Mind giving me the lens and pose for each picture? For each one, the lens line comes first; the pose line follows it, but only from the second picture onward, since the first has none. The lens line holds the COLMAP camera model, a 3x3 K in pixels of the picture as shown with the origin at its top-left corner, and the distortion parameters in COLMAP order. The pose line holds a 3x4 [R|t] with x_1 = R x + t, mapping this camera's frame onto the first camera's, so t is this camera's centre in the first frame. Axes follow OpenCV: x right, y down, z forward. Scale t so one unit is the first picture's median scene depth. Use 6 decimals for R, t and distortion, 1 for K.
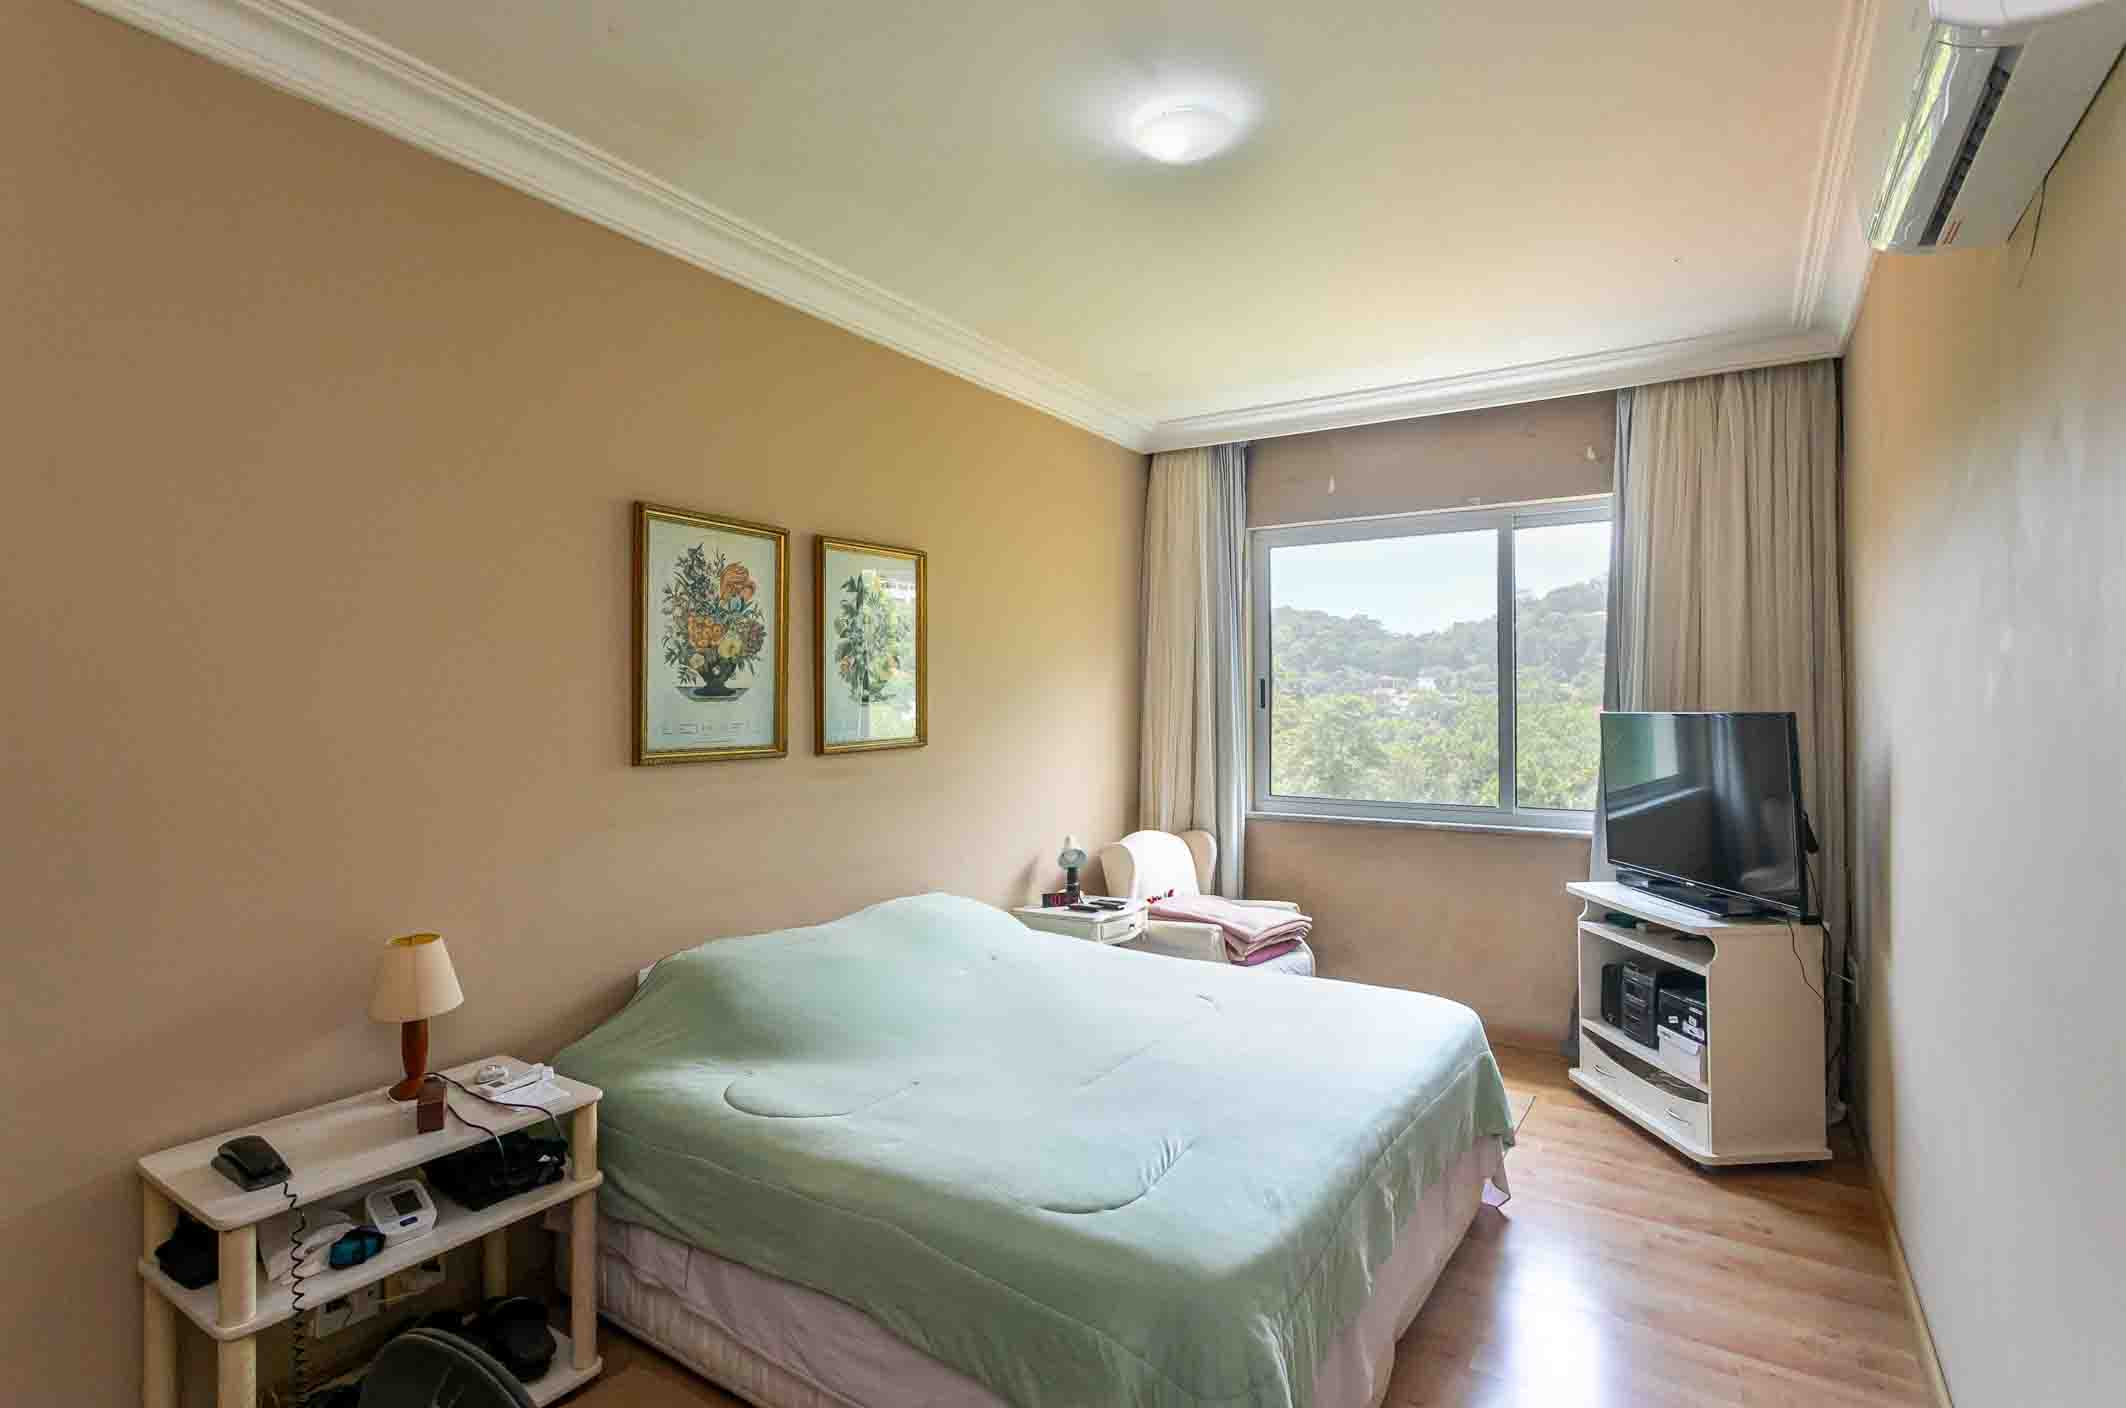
lens RADIAL K [[1064.1, 0, 1182.7], [0, 1064.1, 699.4], [0, 0, 1]] dist [-0.003850, -0.000069]
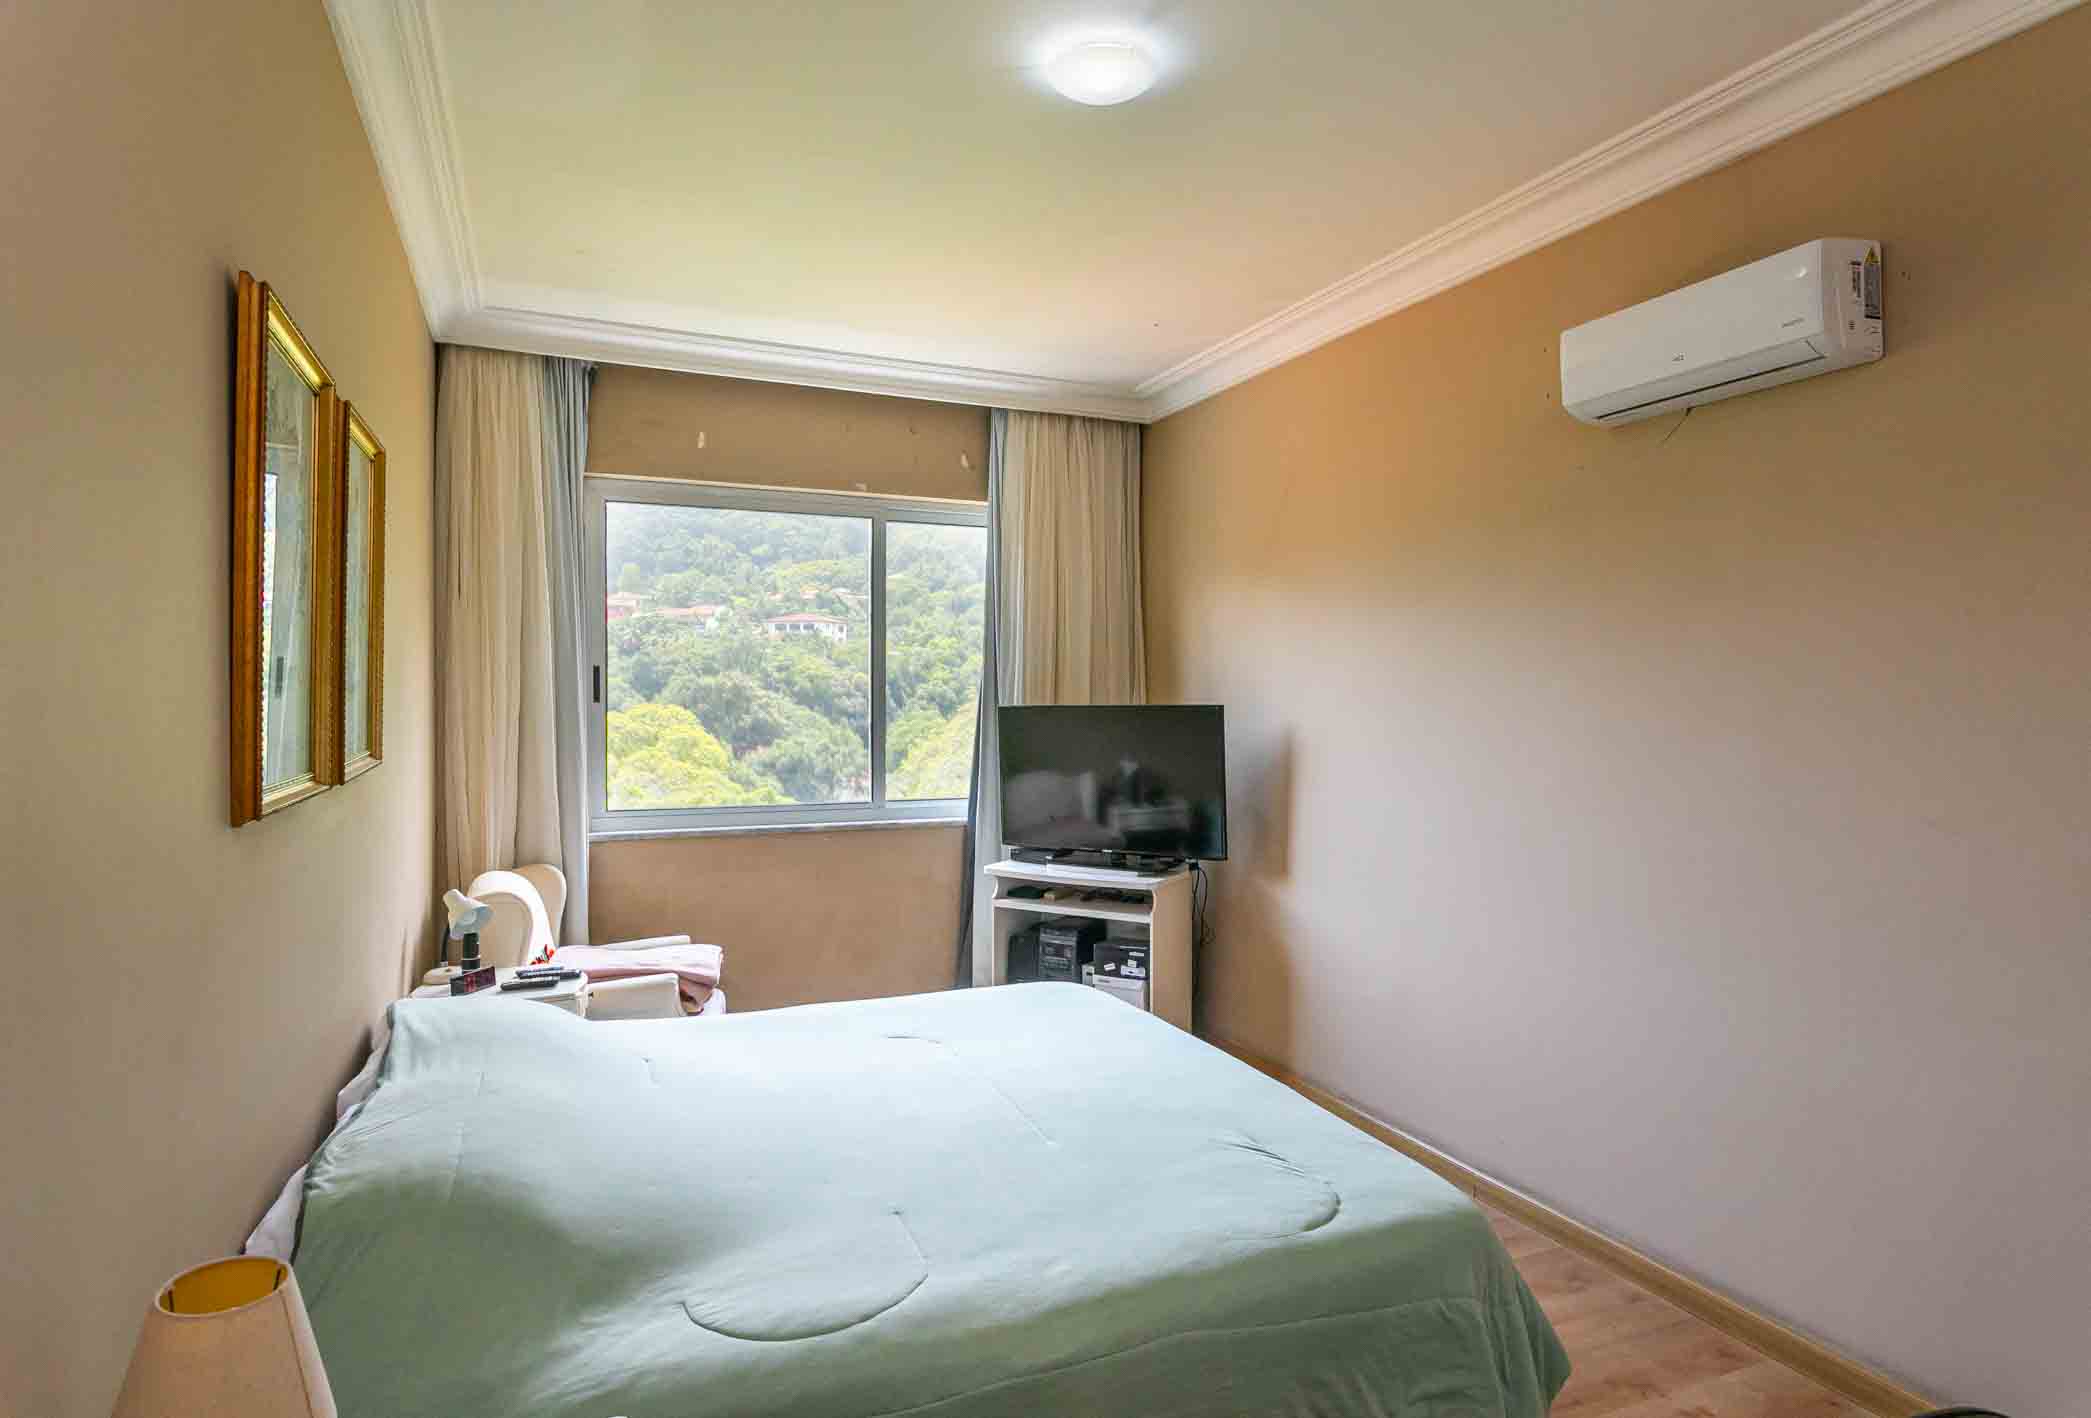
lens RADIAL K [[1135.6, 0, 1045.5], [0, 1135.6, 709.0], [0, 0, 1]] dist [-0.001653, 0.000126]
pose [[0.578864, -0.007297, 0.815391, -0.507340], [-0.006603, 0.999885, 0.013636, -0.000157], [-0.815397, -0.013277, 0.578750, 0.283276]]
